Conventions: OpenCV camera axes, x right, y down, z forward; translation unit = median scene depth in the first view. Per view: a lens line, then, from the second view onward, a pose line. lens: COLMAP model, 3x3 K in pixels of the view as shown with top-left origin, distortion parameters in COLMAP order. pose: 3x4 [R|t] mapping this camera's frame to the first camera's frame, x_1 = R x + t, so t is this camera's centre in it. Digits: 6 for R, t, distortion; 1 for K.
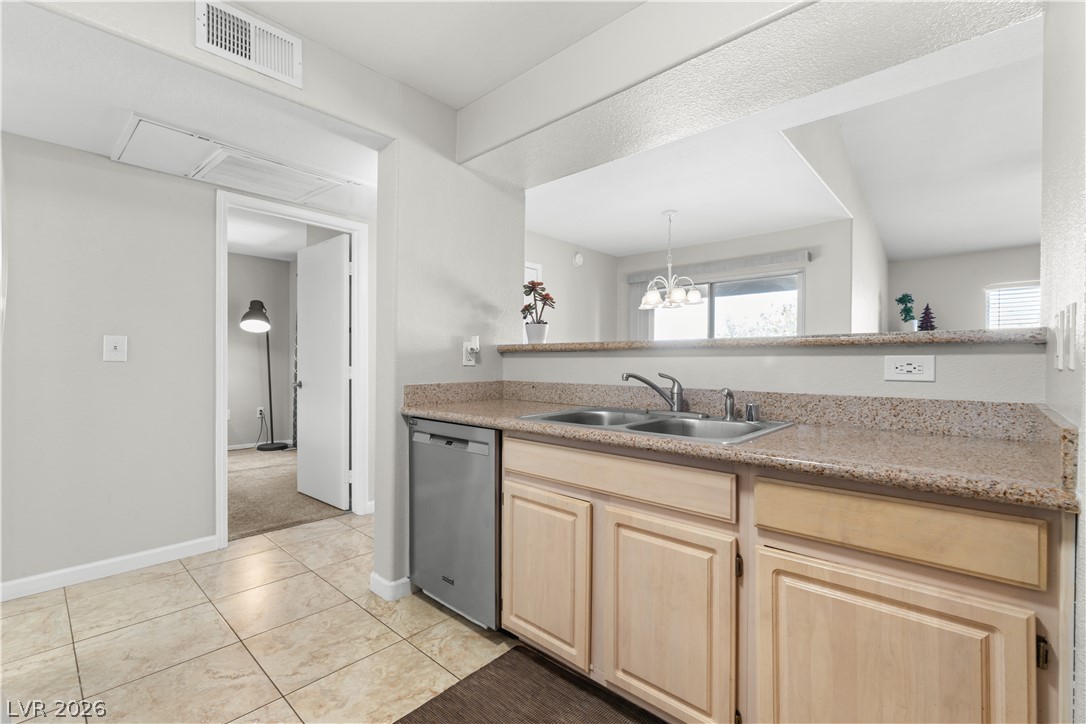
lens RADIAL K [[476.9, 0, 536.8], [0, 476.9, 360.2], [0, 0, 1]] dist [-0.004901, -0.000182]
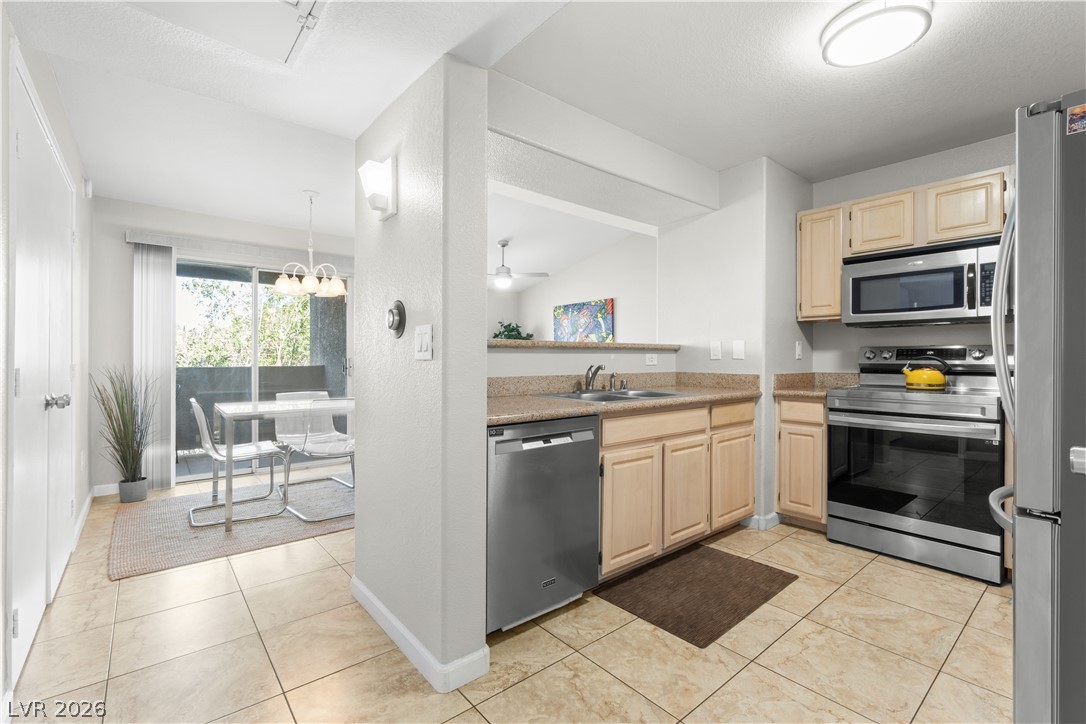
lens RADIAL K [[476.9, 0, 545.4], [0, 476.9, 358.6], [0, 0, 1]] dist [-0.004901, -0.000182]
pose [[0.124685, -0.005908, 0.992179, -1.351483], [-0.004375, 0.999969, 0.006505, -0.000096], [-0.992187, -0.005152, 0.124655, 1.049507]]
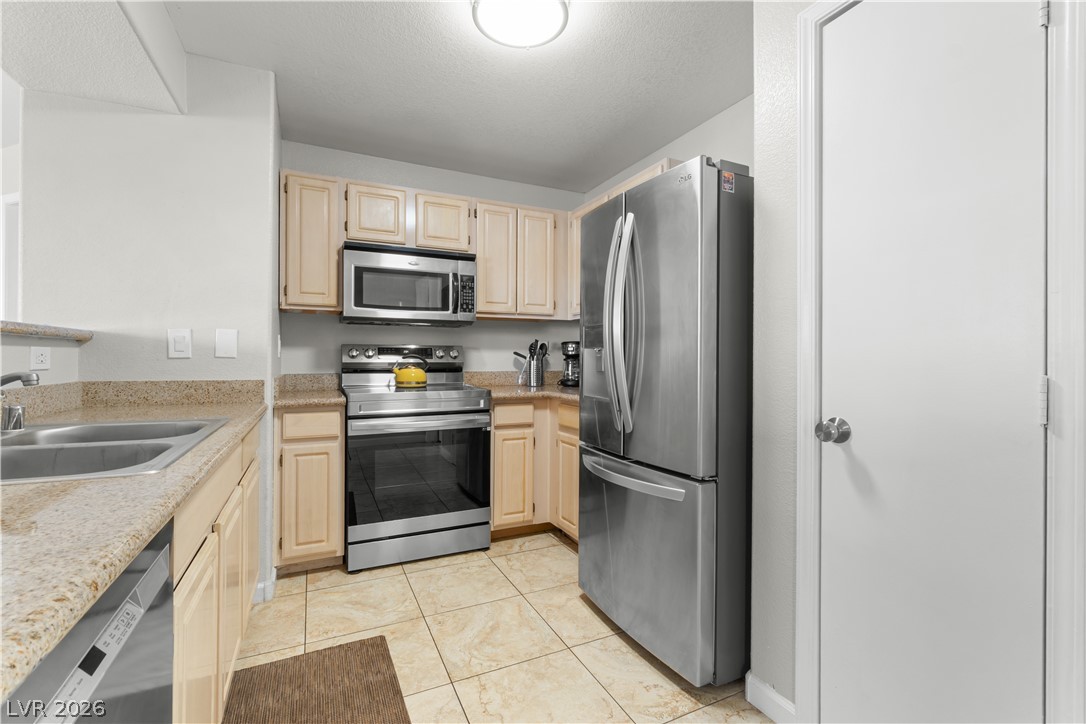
lens RADIAL K [[476.9, 0, 542.3], [0, 476.9, 358.6], [0, 0, 1]] dist [-0.004901, -0.000182]
pose [[-0.928852, -0.008581, 0.370352, -0.609768], [-0.009466, 0.999955, -0.000570, 0.006266], [-0.370331, -0.004036, -0.928891, 1.367430]]
